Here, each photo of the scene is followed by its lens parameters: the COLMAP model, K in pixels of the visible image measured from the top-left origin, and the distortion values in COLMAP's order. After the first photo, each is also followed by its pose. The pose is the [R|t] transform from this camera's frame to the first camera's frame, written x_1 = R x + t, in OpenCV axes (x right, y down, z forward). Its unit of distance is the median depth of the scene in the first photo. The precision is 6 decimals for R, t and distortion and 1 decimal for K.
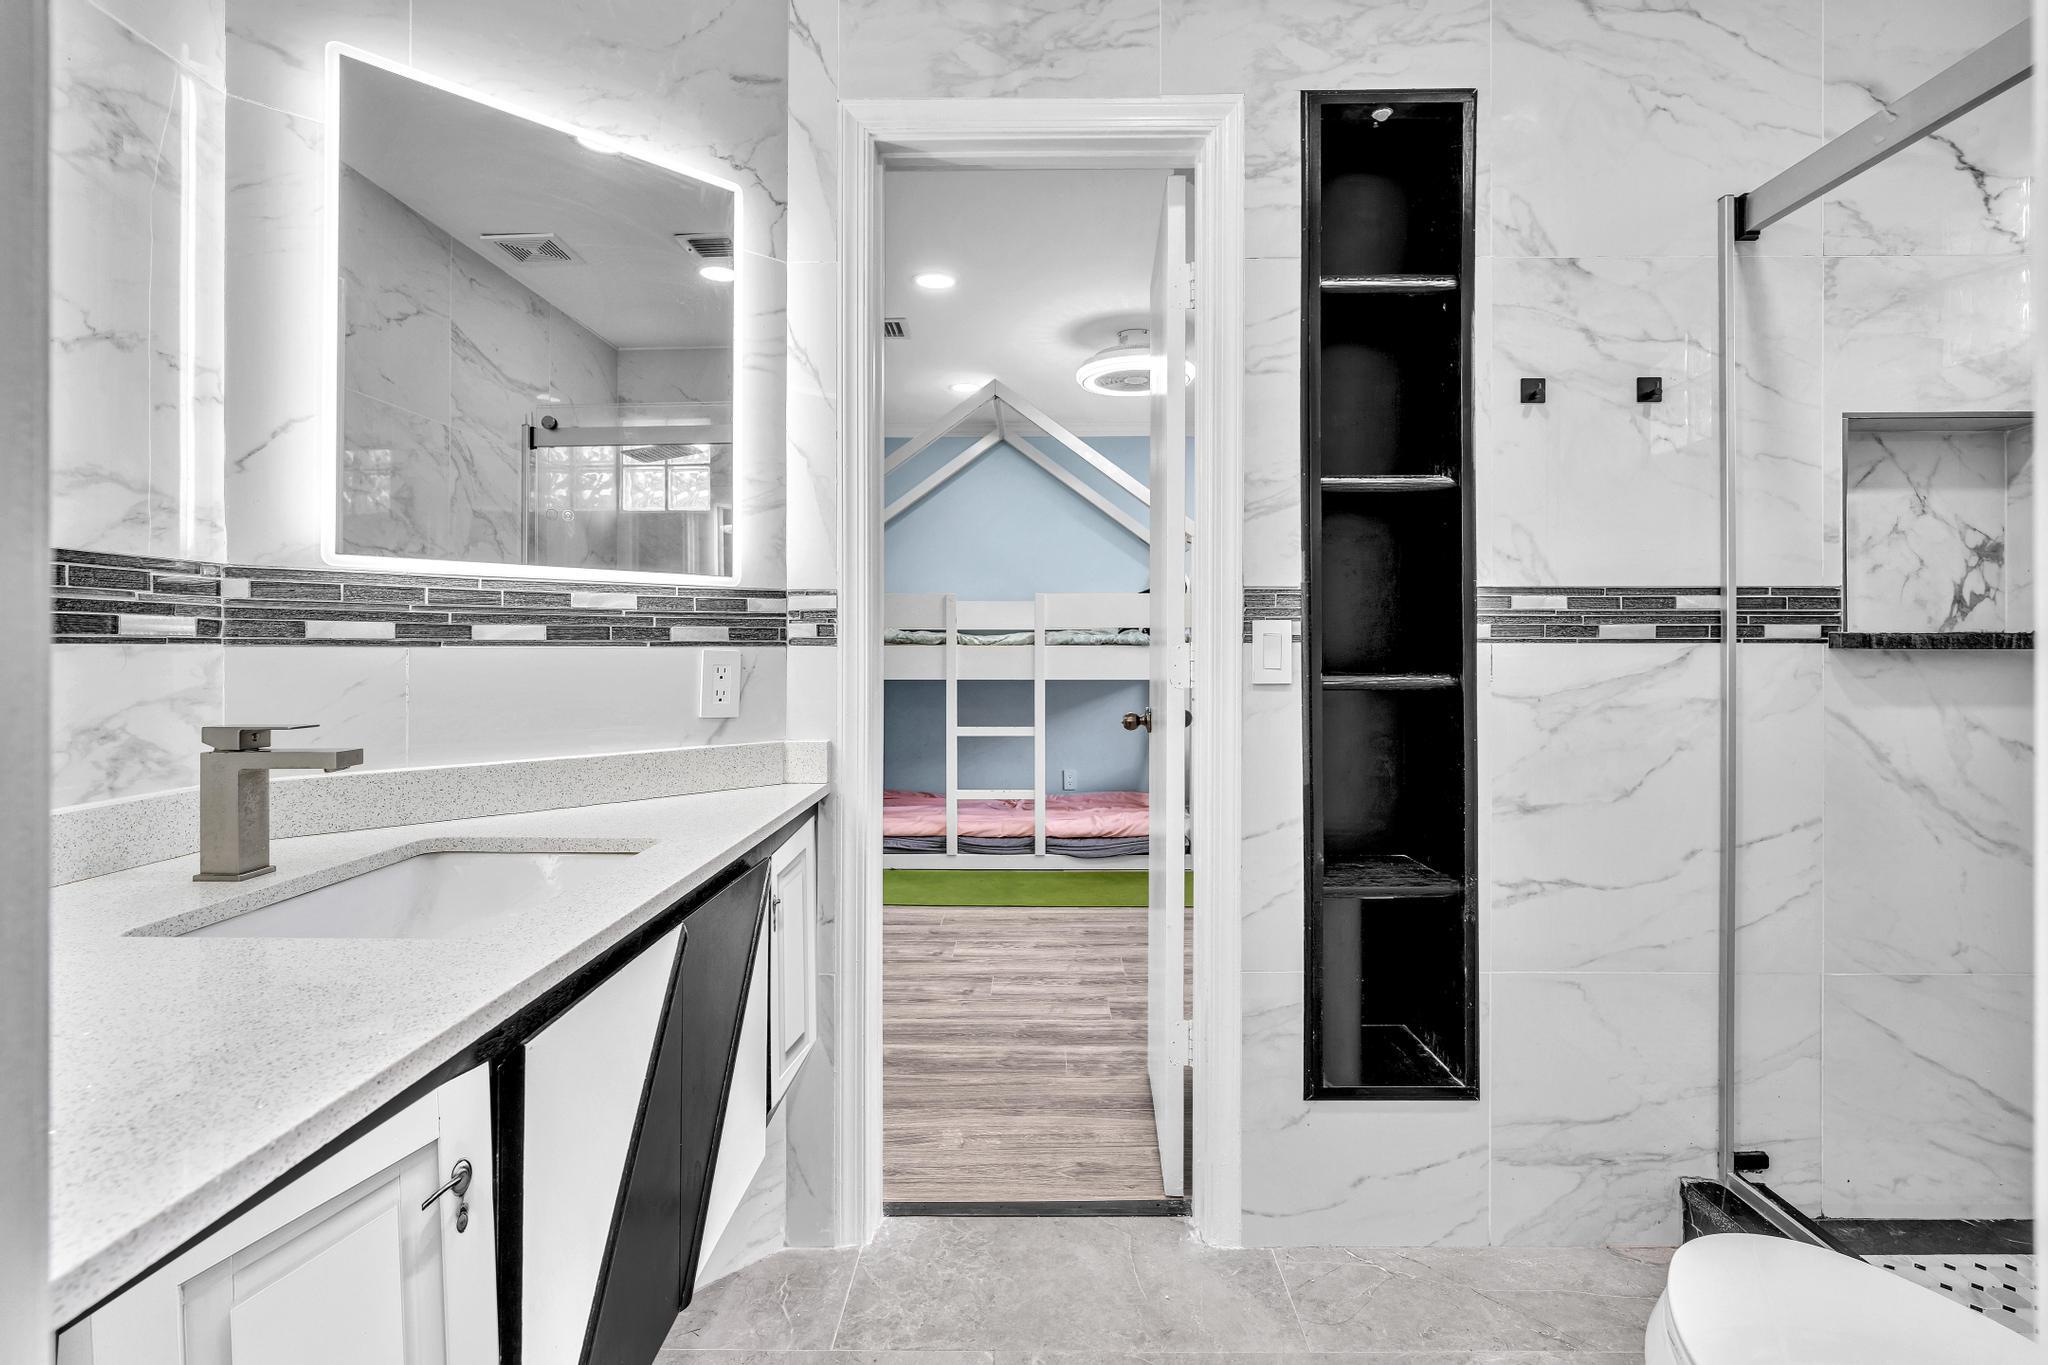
lens RADIAL K [[1010.5, 0, 1025.6], [0, 1010.5, 648.8], [0, 0, 1]] dist [-0.003712, 0.004530]
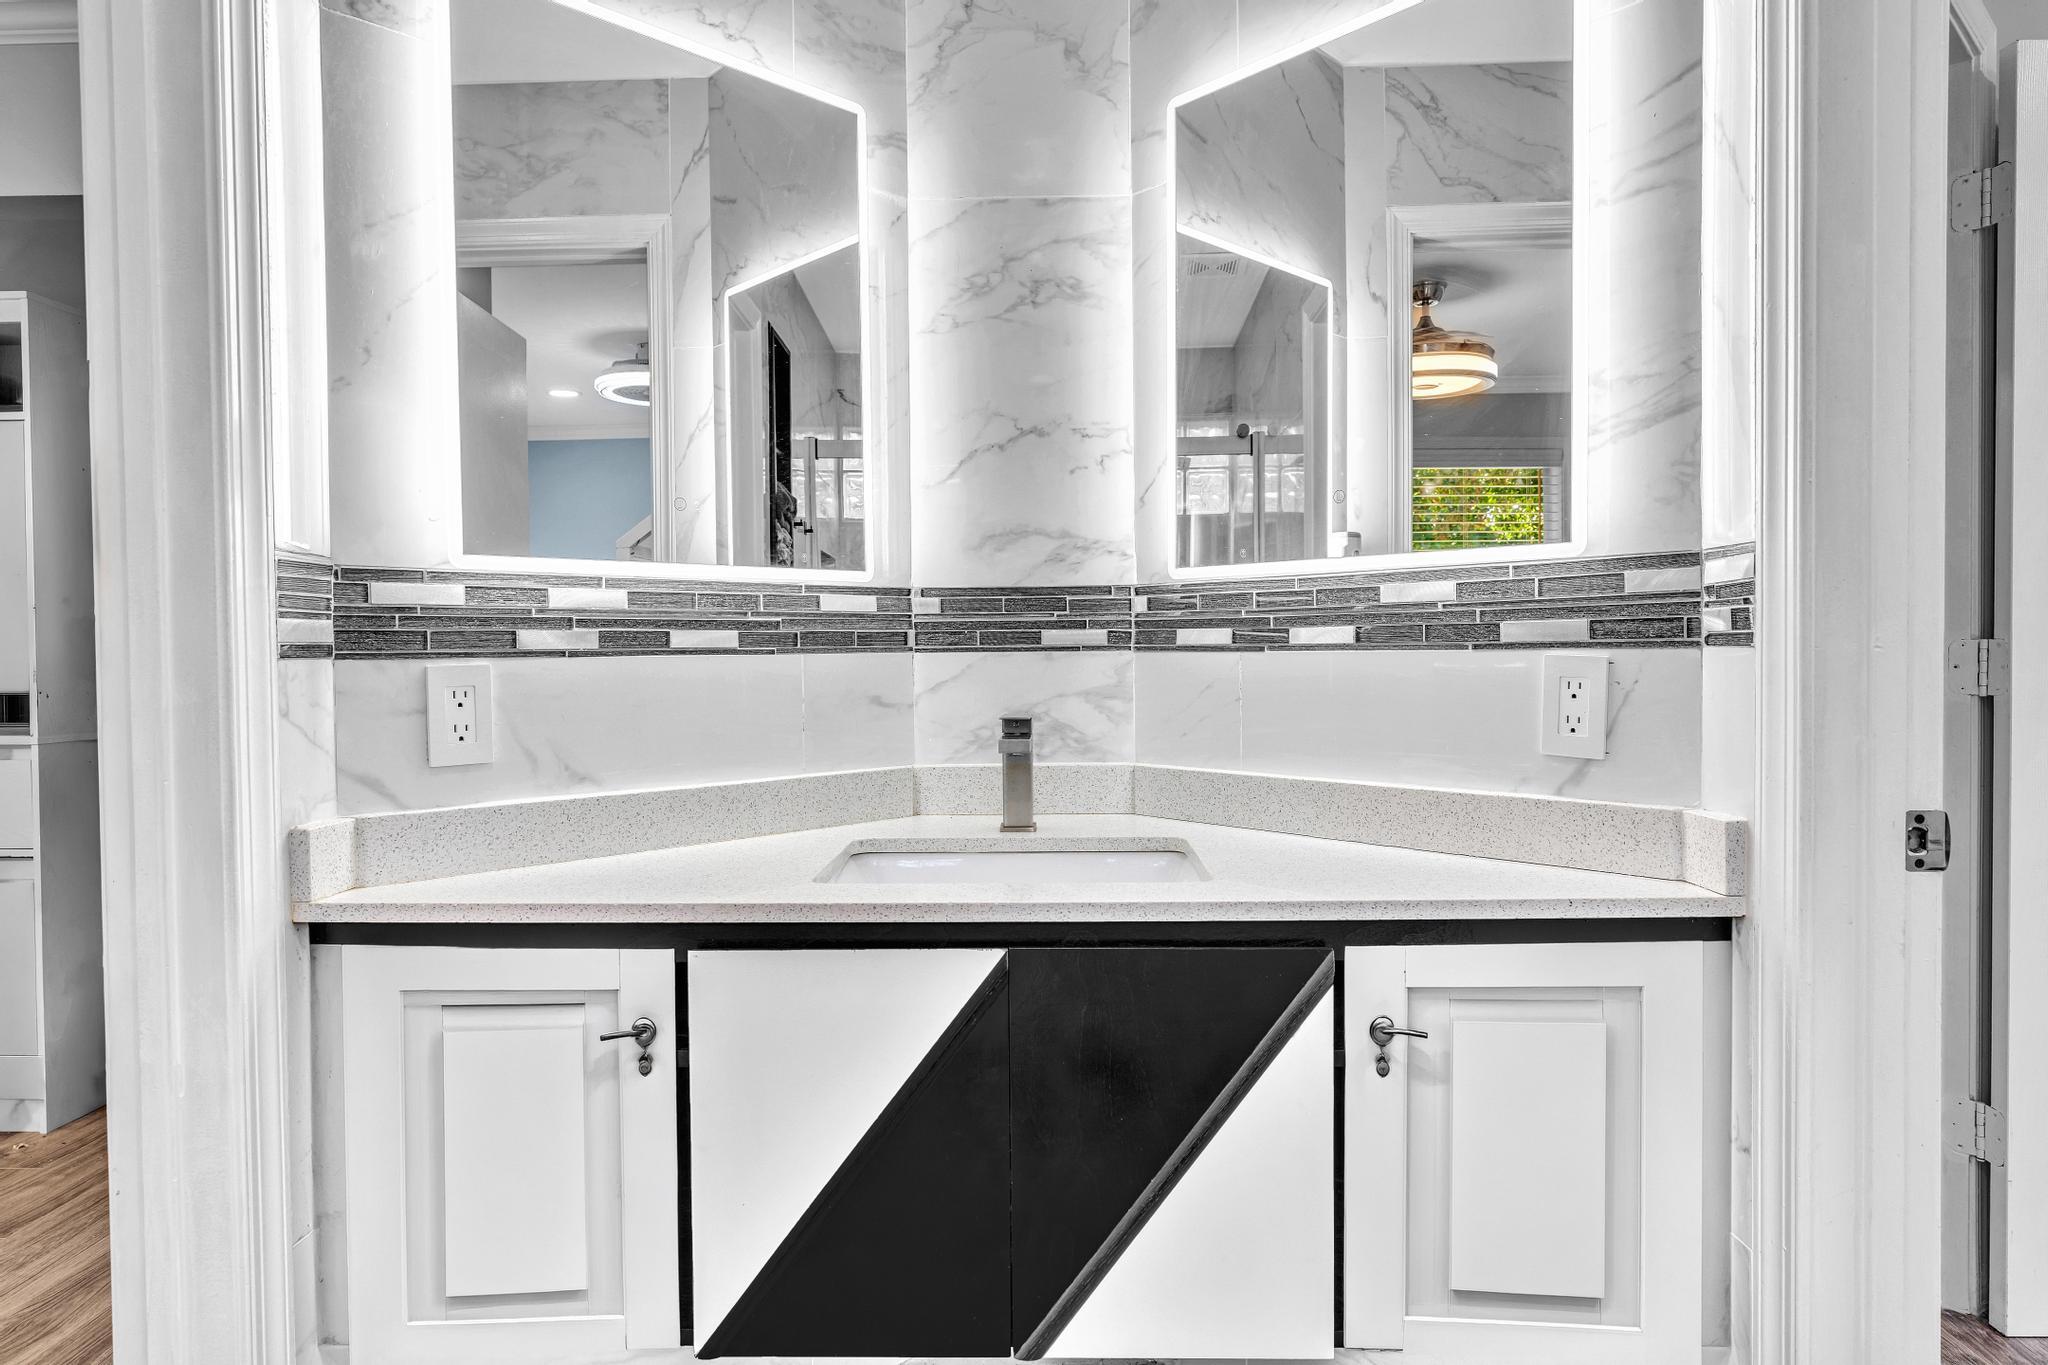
lens RADIAL K [[1197.1, 0, 1015.8], [0, 1197.1, 677.6], [0, 0, 1]] dist [-0.002347, -0.001128]
pose [[-0.028265, 0.024159, -0.999308, 0.509795], [0.009234, 0.999672, 0.023907, -0.005985], [0.999558, -0.008552, -0.028479, 0.693804]]
